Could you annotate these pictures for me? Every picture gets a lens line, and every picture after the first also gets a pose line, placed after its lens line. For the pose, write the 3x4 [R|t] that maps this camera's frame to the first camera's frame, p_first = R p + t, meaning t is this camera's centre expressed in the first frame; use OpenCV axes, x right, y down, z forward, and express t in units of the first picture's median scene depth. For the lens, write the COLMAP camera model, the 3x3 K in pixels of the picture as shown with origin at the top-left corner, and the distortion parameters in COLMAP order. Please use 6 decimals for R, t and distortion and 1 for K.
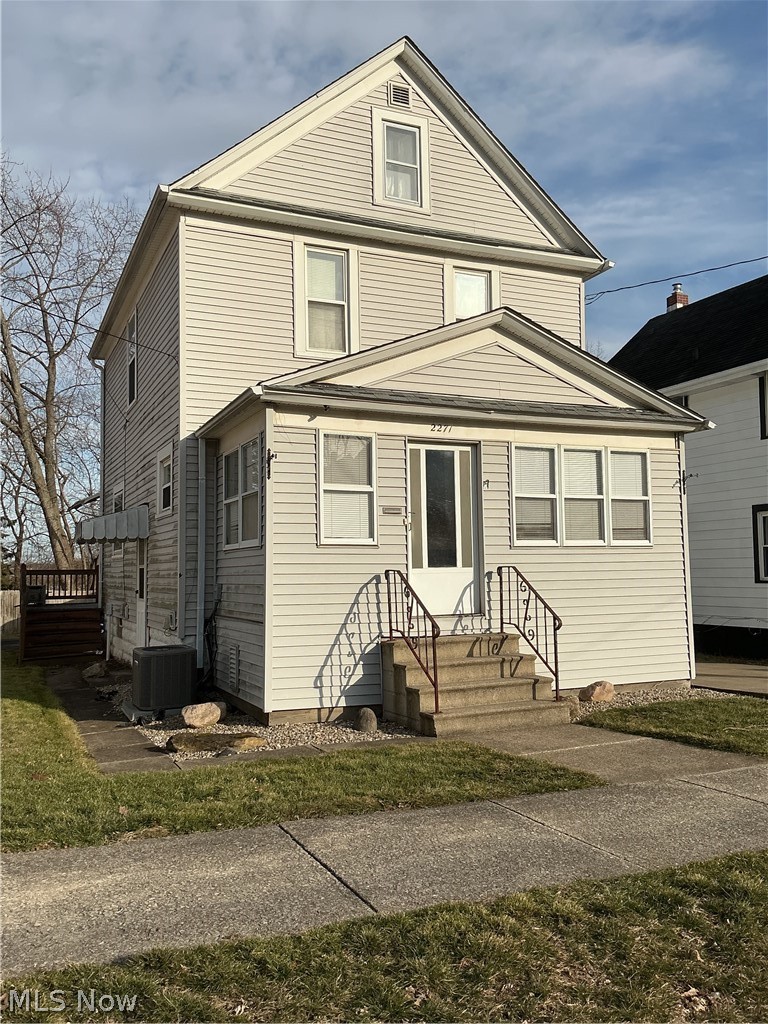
lens RADIAL K [[860.8, 0, 384.0], [0, 860.8, 512.0], [0, 0, 1]] dist [0.173204, -0.378656]
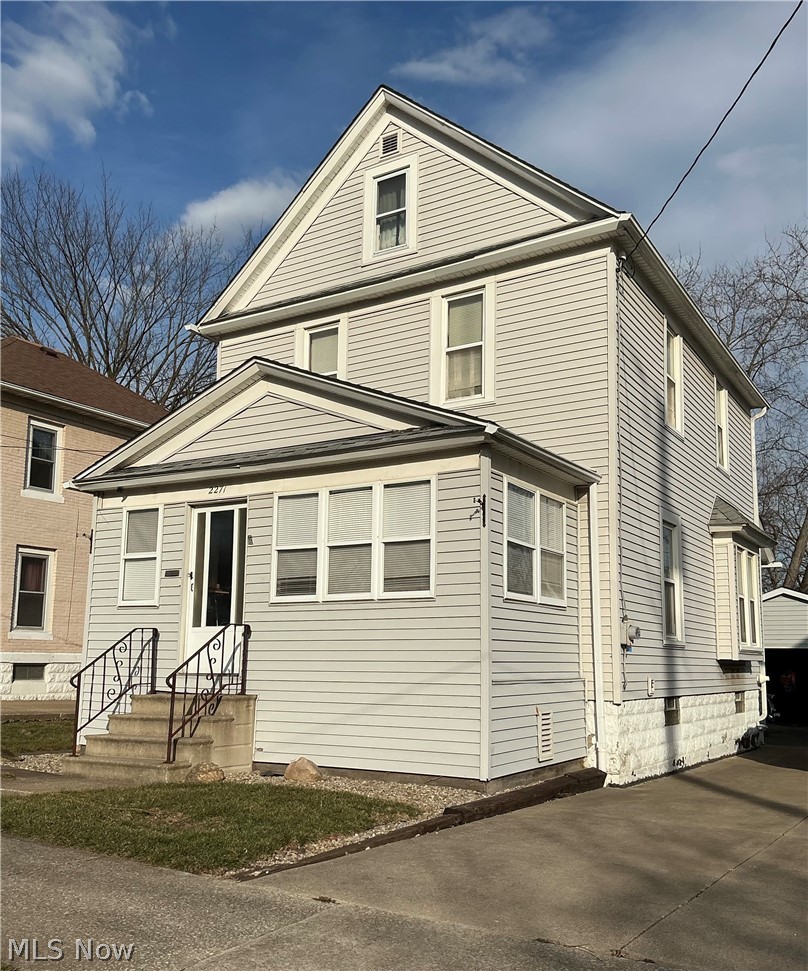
lens RADIAL K [[890.0, 0, 401.9], [0, 890.0, 545.6], [0, 0, 1]] dist [0.072351, -0.002698]
pose [[0.557067, -0.083861, -0.826223, 1.023303], [0.040156, 0.996445, -0.074065, 0.054430], [0.829496, 0.008081, 0.558454, 0.573026]]
